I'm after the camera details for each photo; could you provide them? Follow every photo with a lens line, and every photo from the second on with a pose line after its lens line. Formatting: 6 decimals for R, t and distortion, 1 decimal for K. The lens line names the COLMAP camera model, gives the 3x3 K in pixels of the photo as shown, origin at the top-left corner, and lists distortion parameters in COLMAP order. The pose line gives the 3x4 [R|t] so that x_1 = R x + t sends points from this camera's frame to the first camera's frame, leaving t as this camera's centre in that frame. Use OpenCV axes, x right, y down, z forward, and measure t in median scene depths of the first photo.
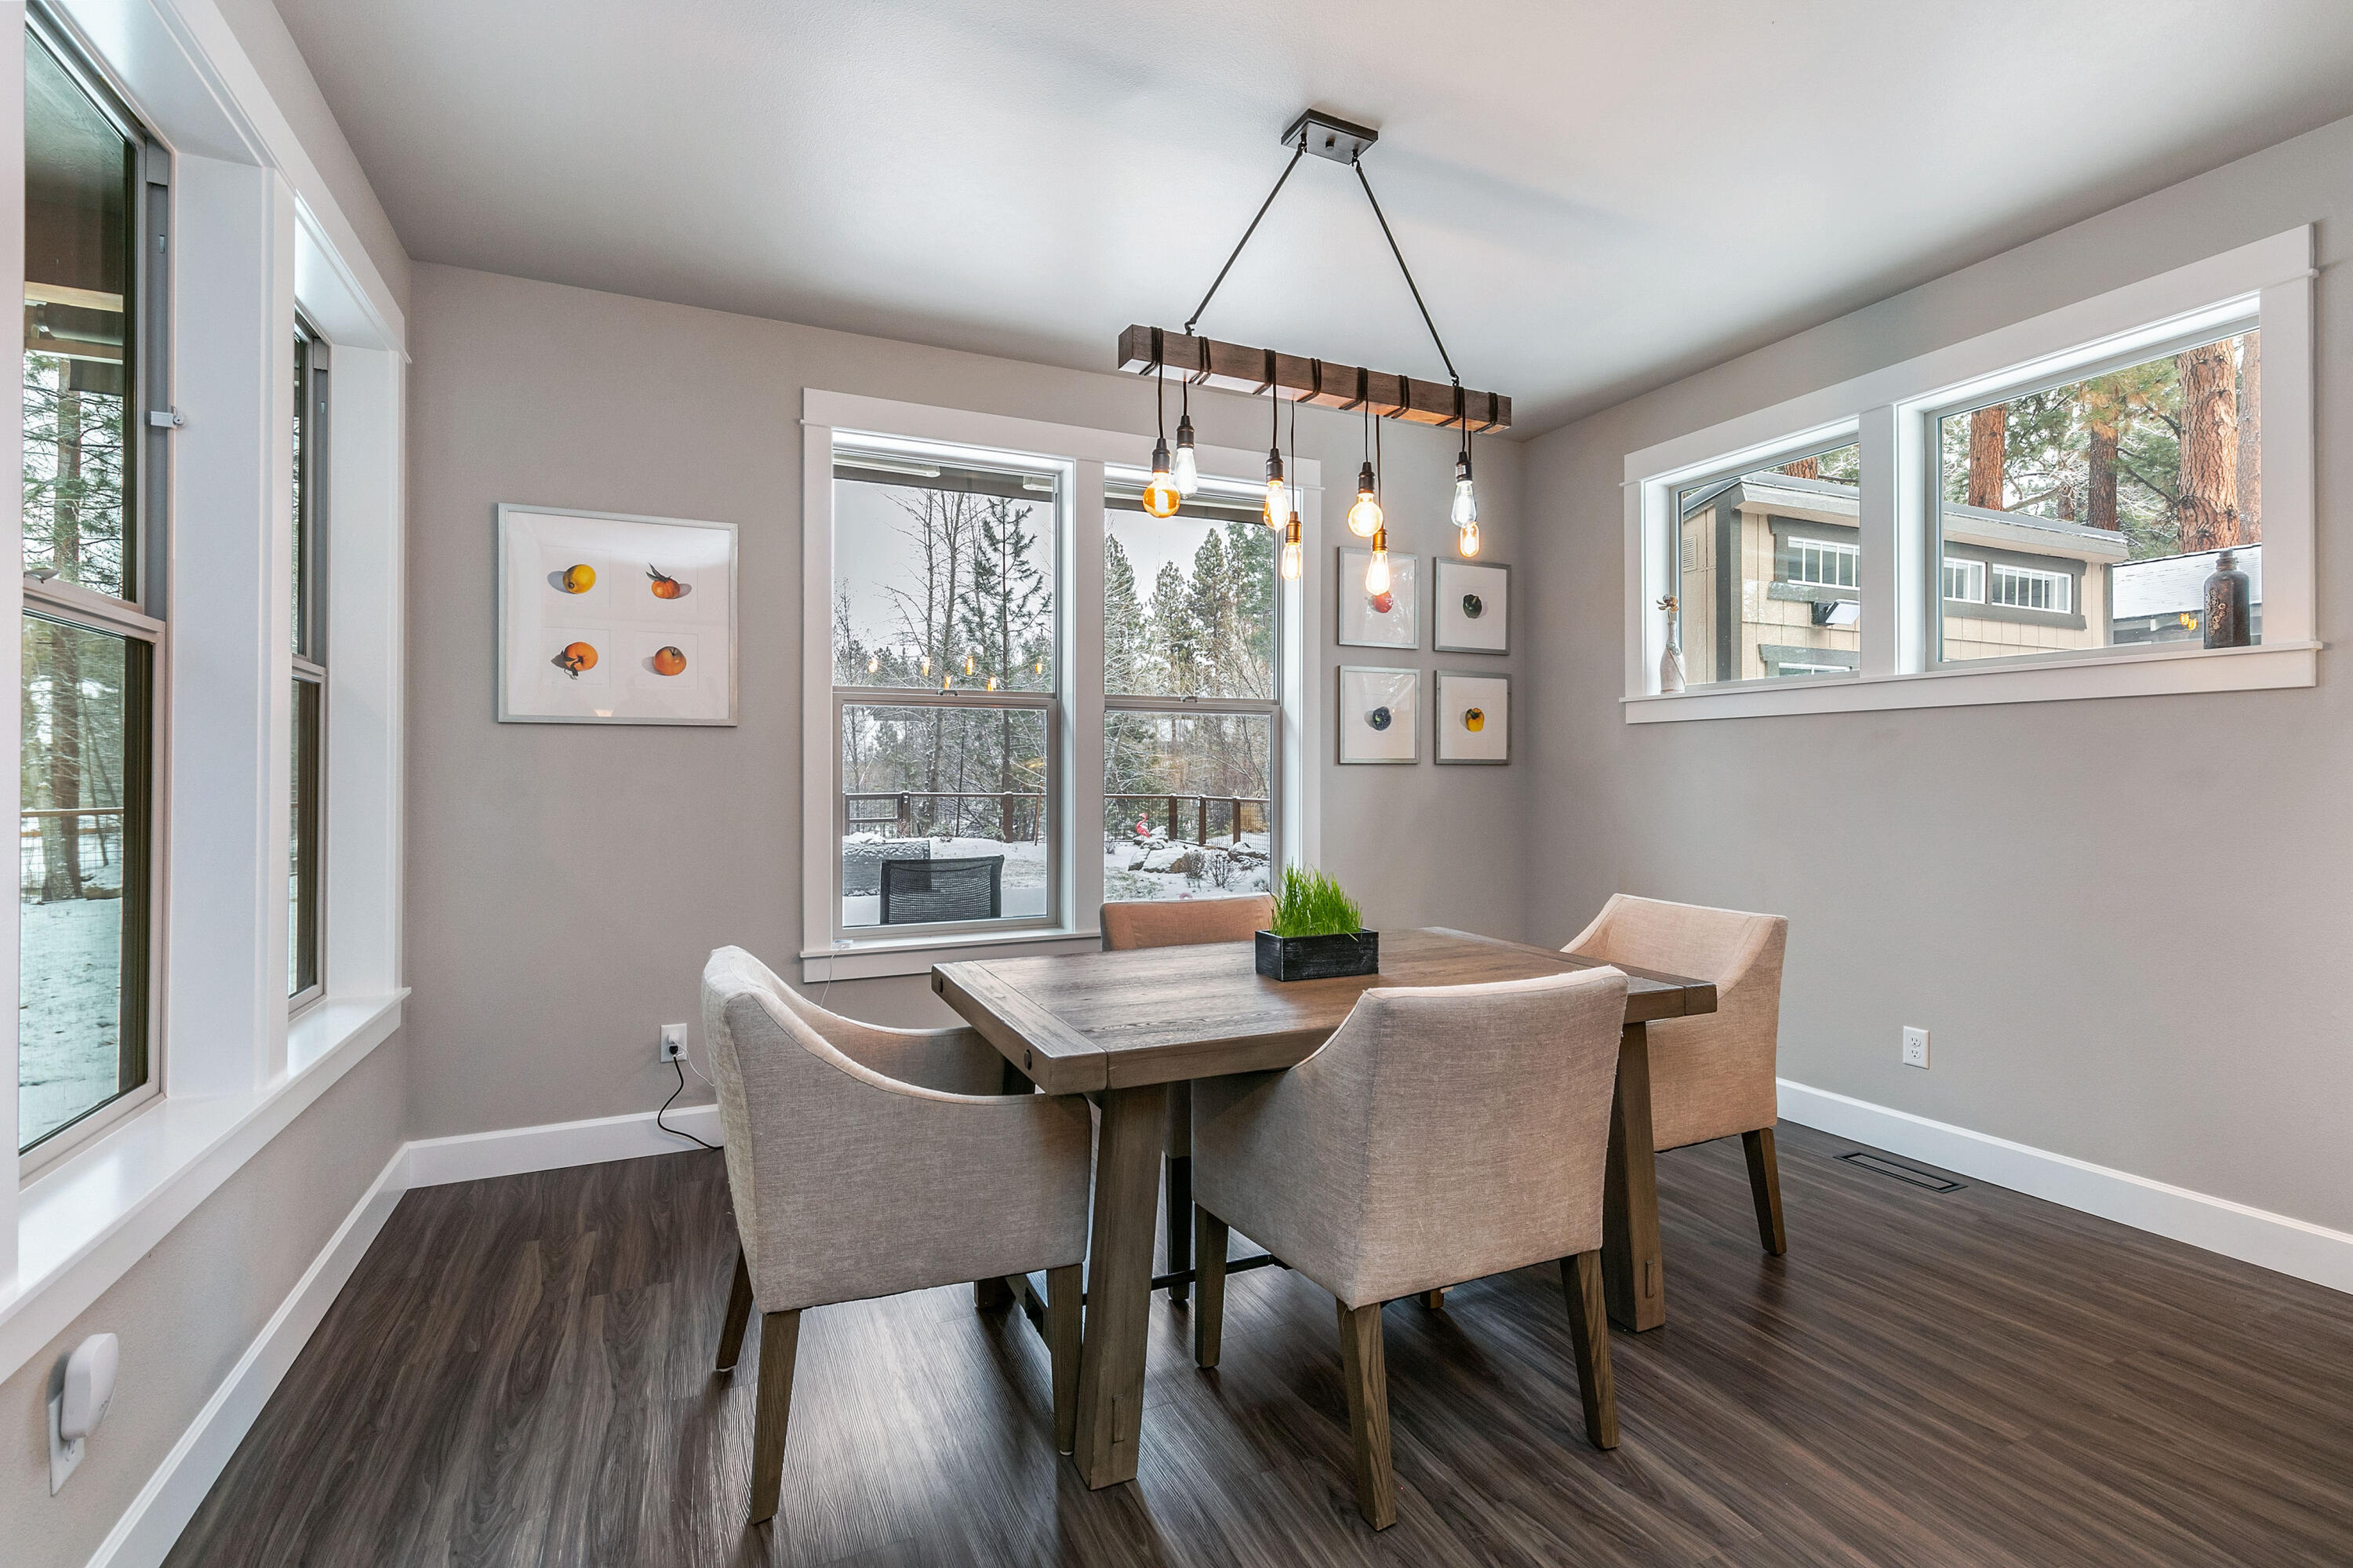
lens RADIAL K [[1079.6, 0, 1176.5], [0, 1079.6, 784.0], [0, 0, 1]] dist [0.000626, 0.000436]
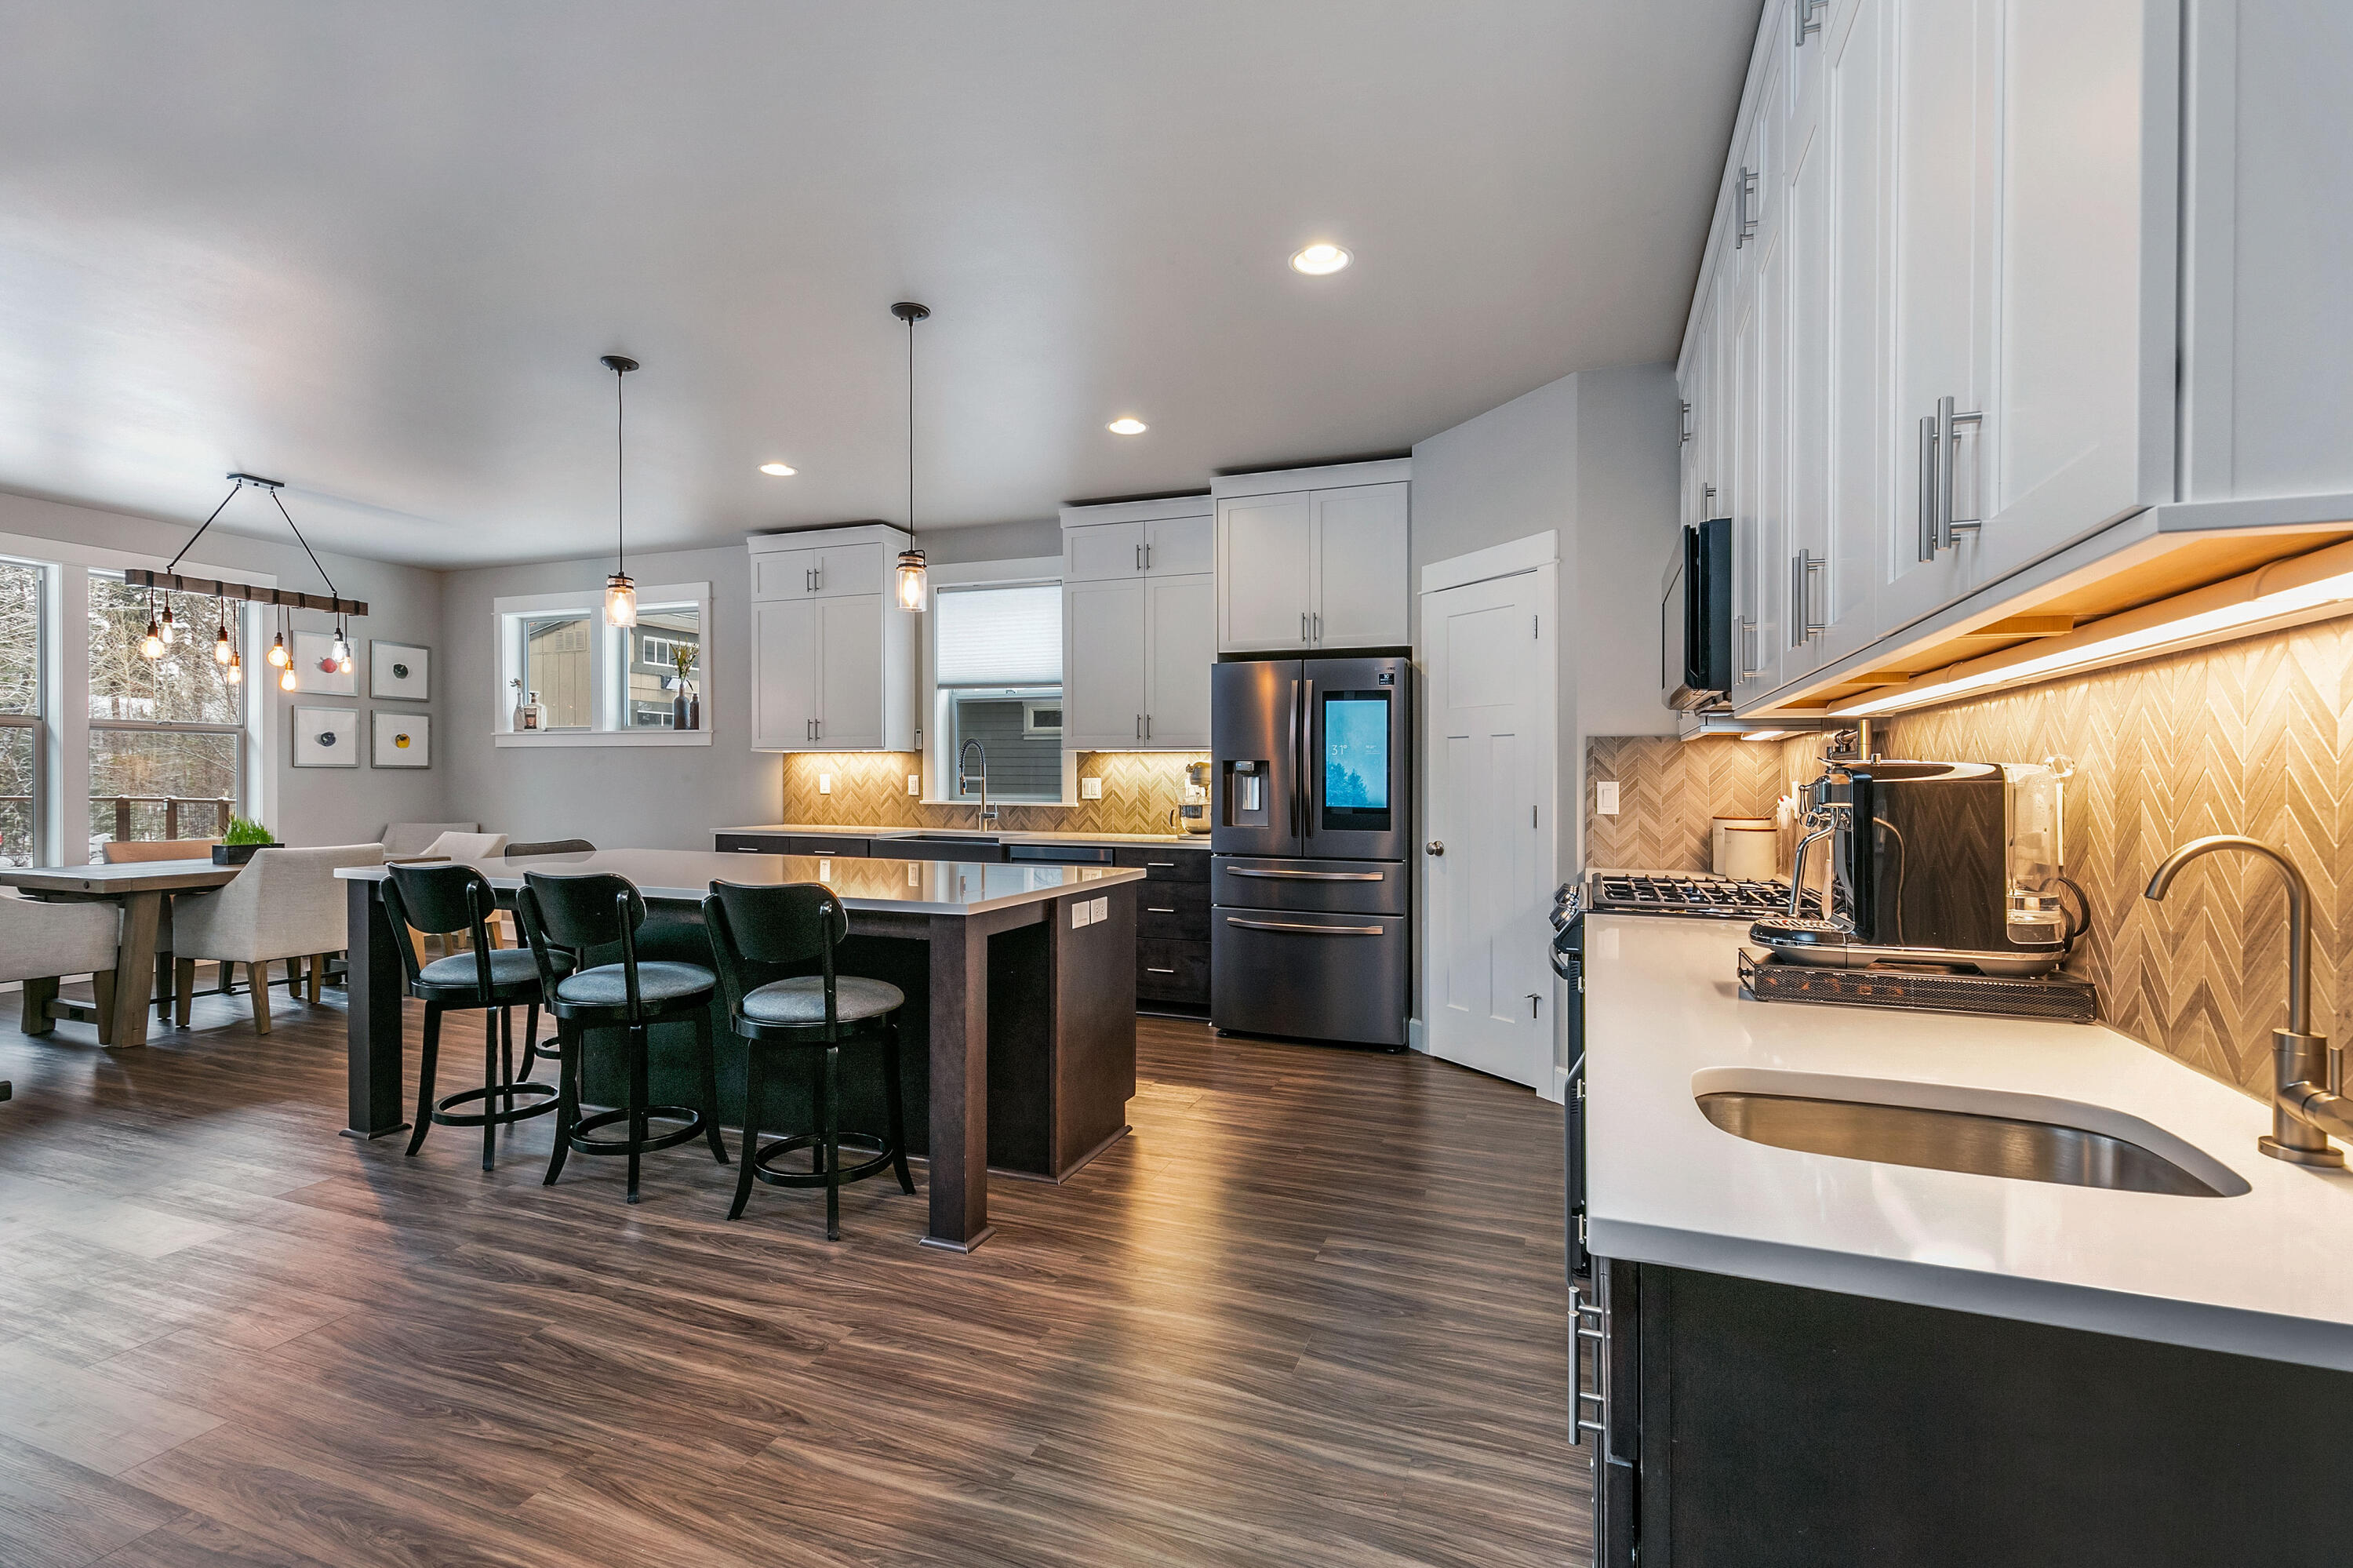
lens RADIAL K [[1049.0, 0, 1172.0], [0, 1049.0, 794.6], [0, 0, 1]] dist [-0.002058, -0.000584]
pose [[0.701148, -0.004206, 0.713003, -0.040781], [0.000974, 0.999987, 0.004941, 0.015960], [-0.713015, -0.002770, 0.701143, -1.025048]]
